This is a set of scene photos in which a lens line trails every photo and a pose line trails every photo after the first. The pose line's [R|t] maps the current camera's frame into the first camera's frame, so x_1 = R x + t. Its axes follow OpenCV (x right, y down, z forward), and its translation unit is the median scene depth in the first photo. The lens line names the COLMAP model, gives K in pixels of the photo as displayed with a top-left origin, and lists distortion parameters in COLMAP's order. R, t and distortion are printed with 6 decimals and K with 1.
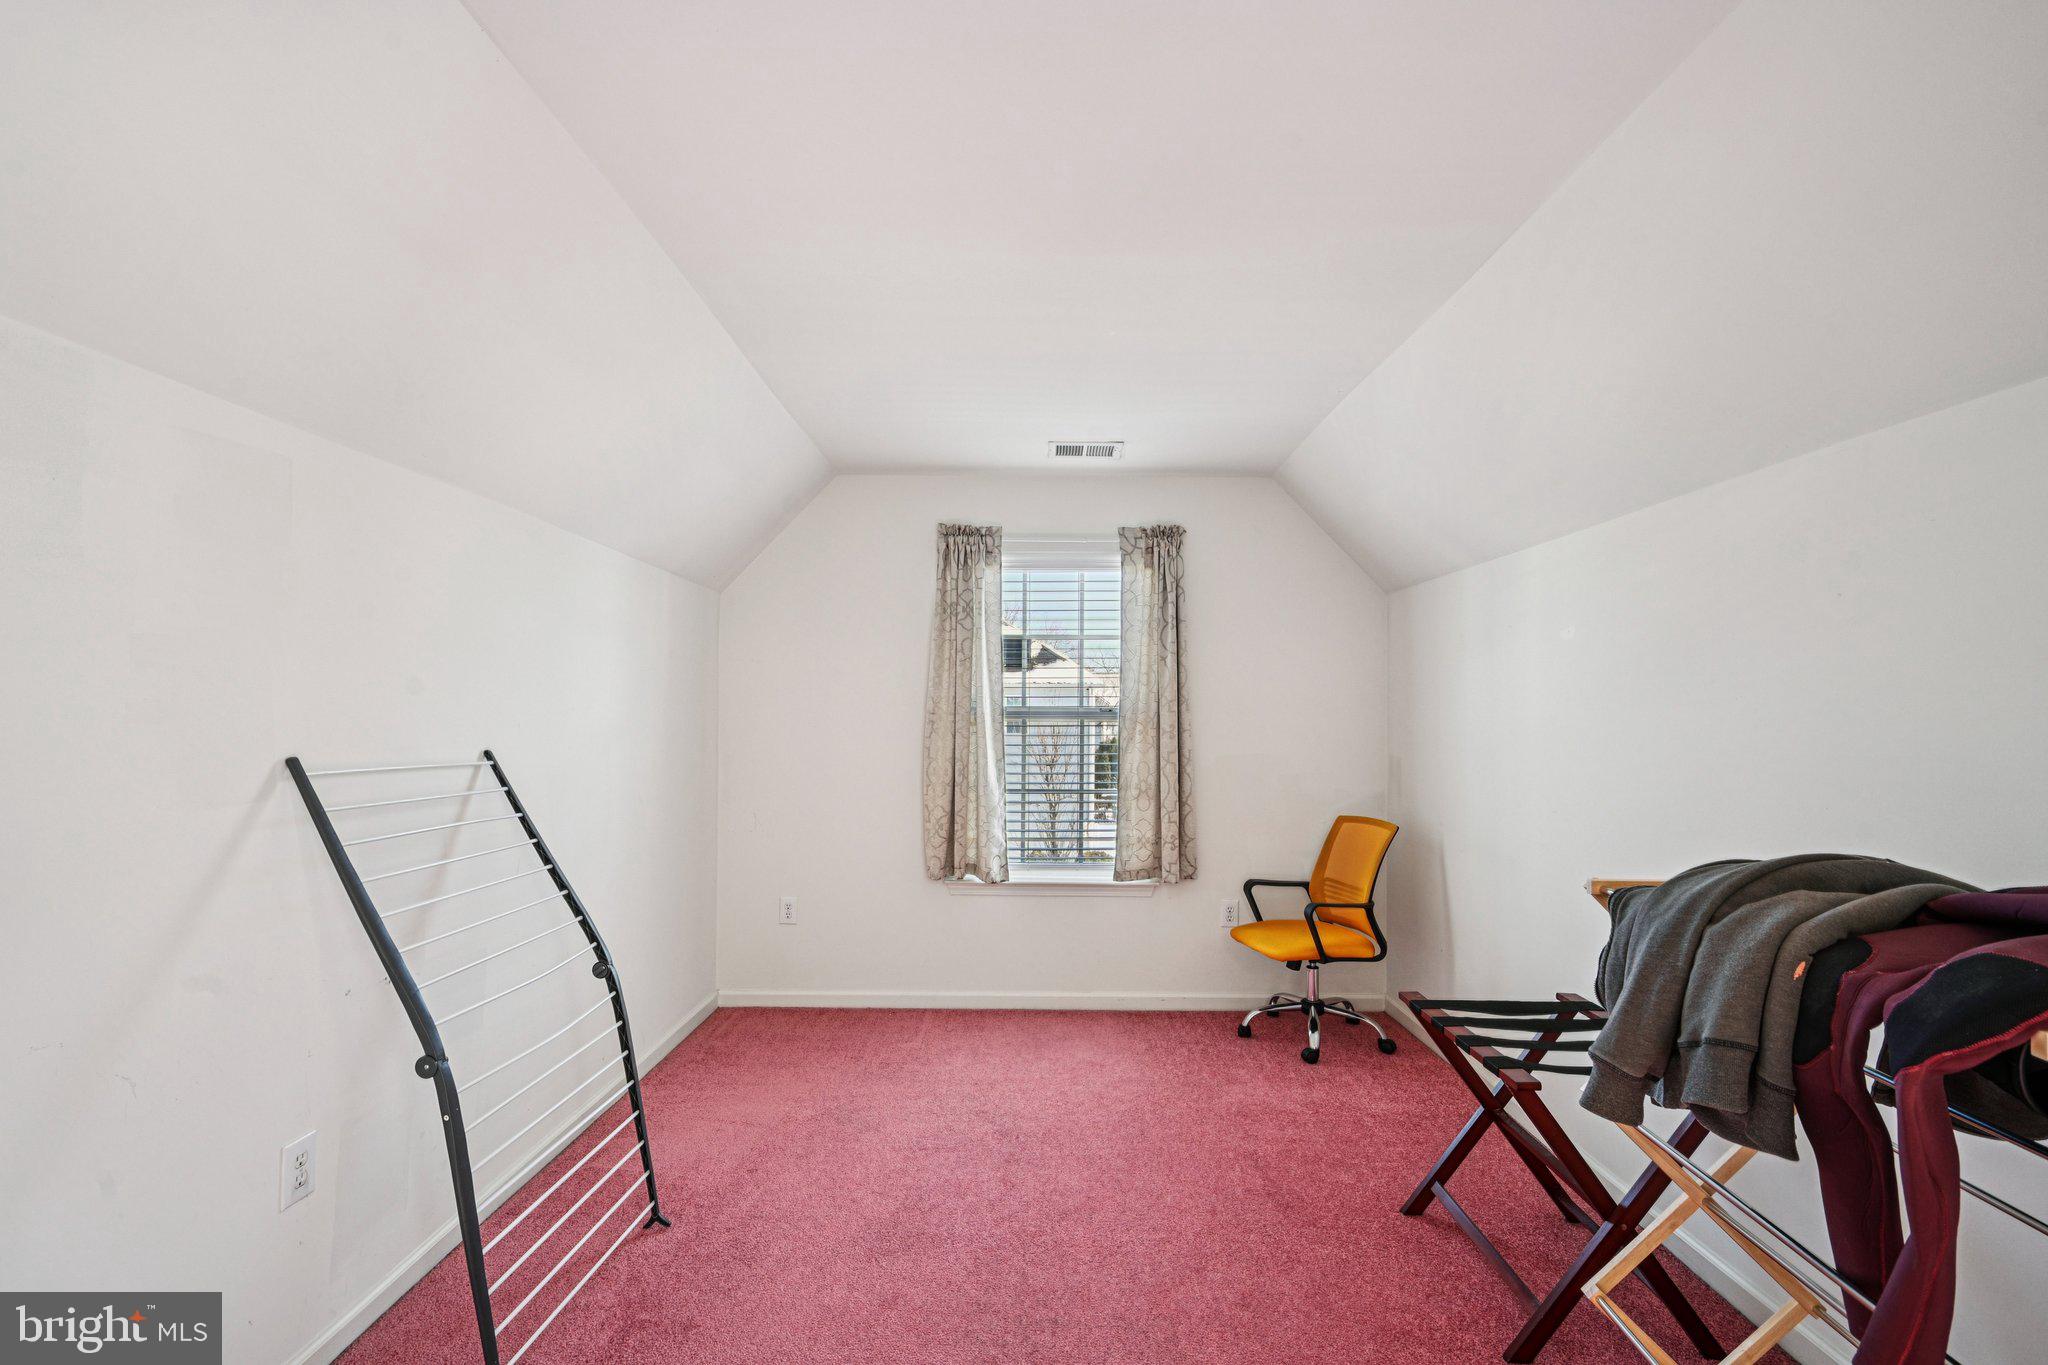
lens RADIAL K [[908.1, 0, 1020.4], [0, 908.1, 673.6], [0, 0, 1]] dist [-0.001347, -0.000918]
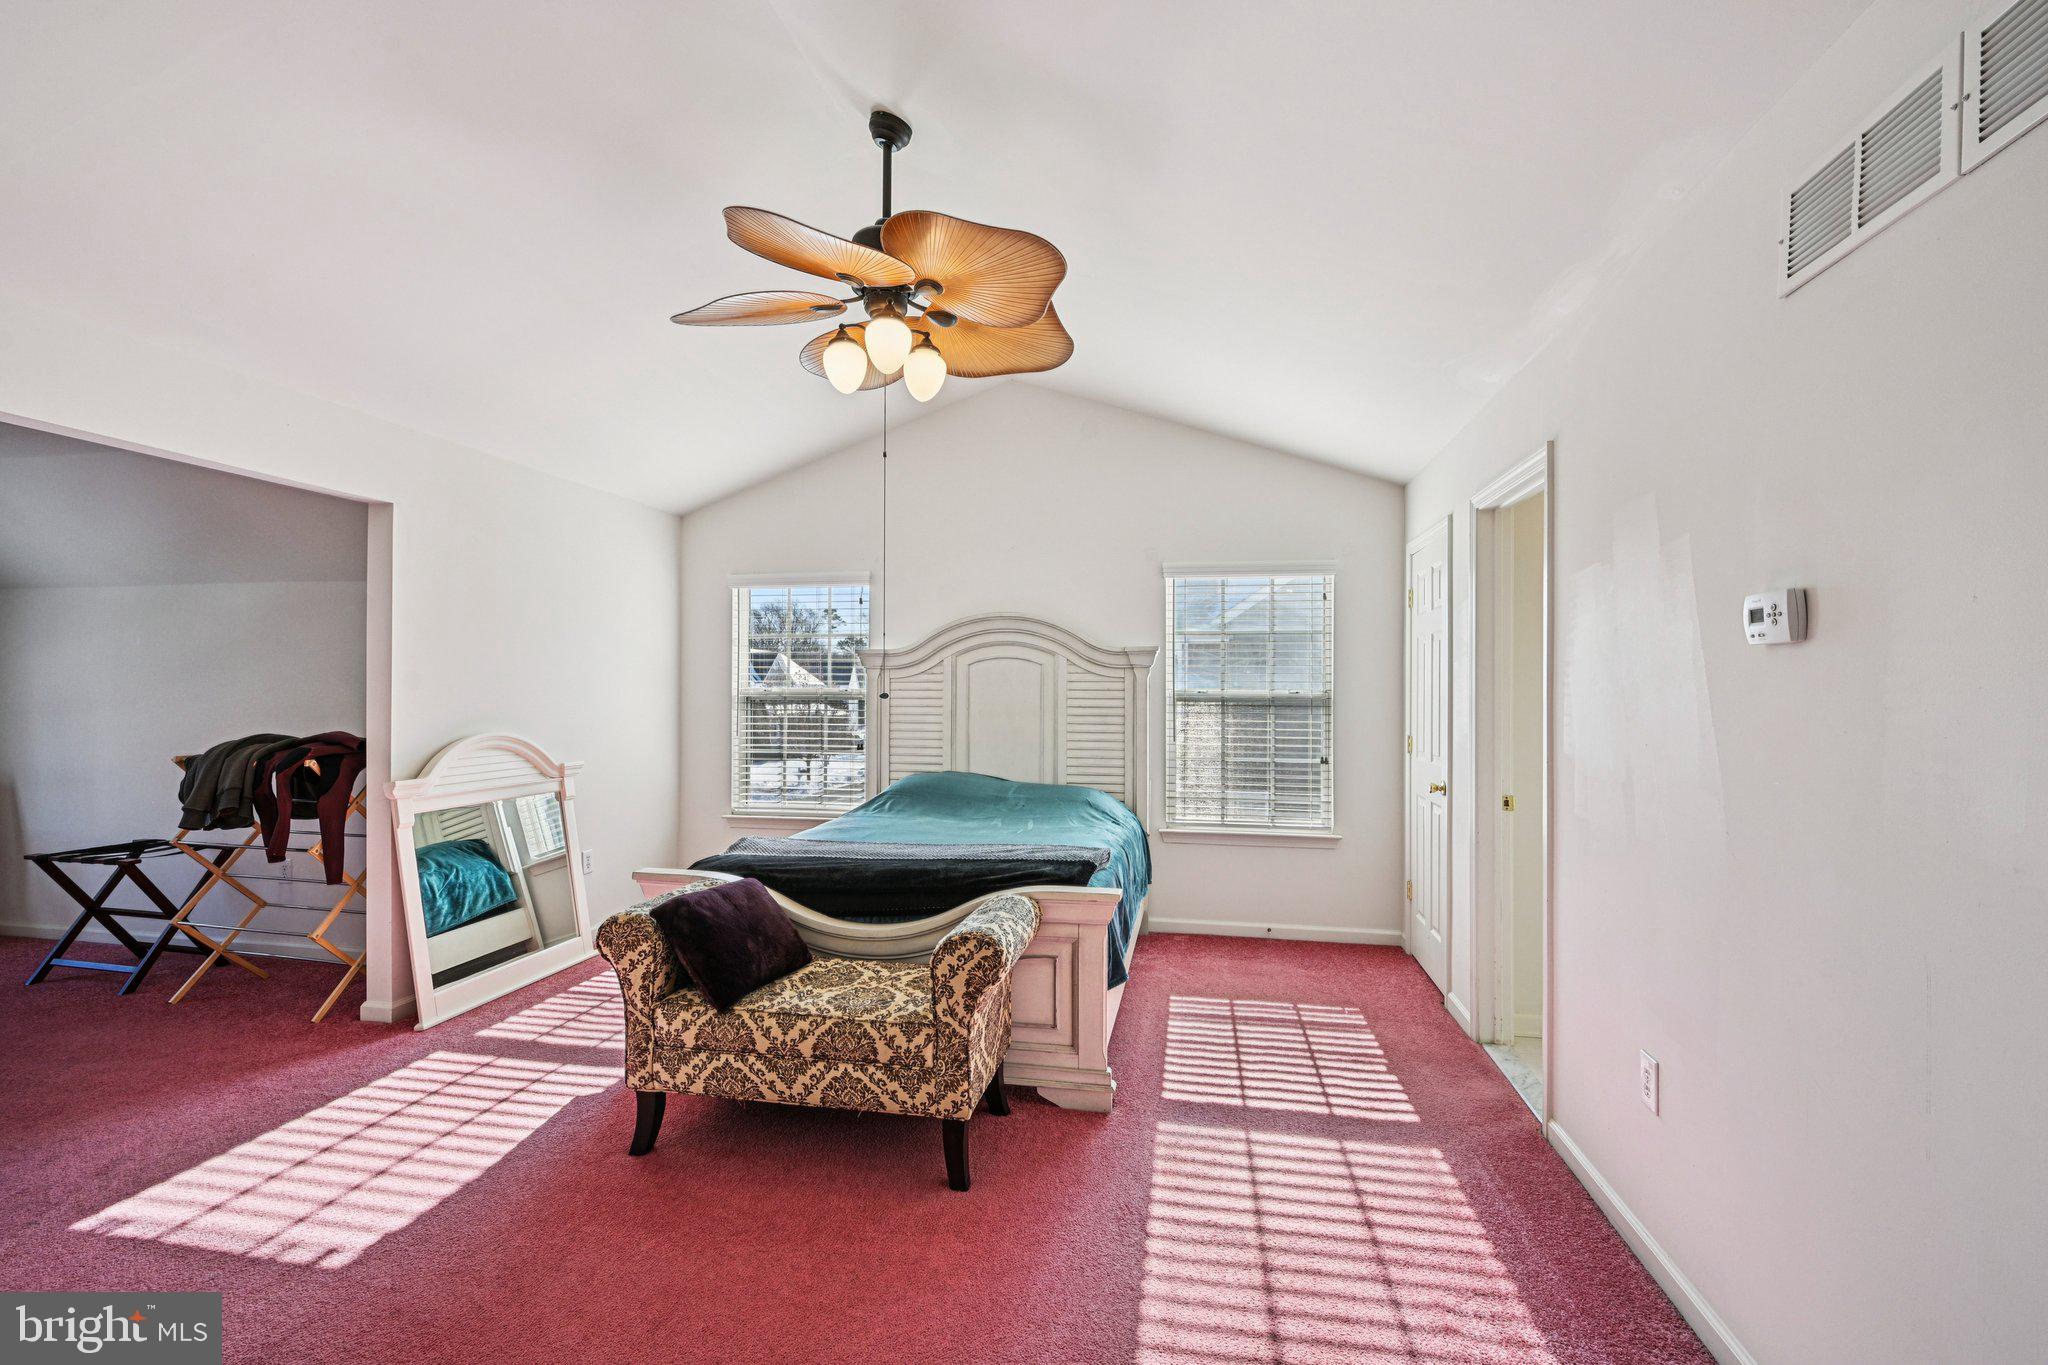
lens RADIAL K [[908.1, 0, 1020.4], [0, 908.1, 673.6], [0, 0, 1]] dist [-0.001347, -0.000918]
pose [[0.170328, -0.008778, 0.985348, -2.001271], [-0.019016, 0.999745, 0.012194, -0.116974], [-0.985204, -0.020814, 0.170118, -2.402904]]
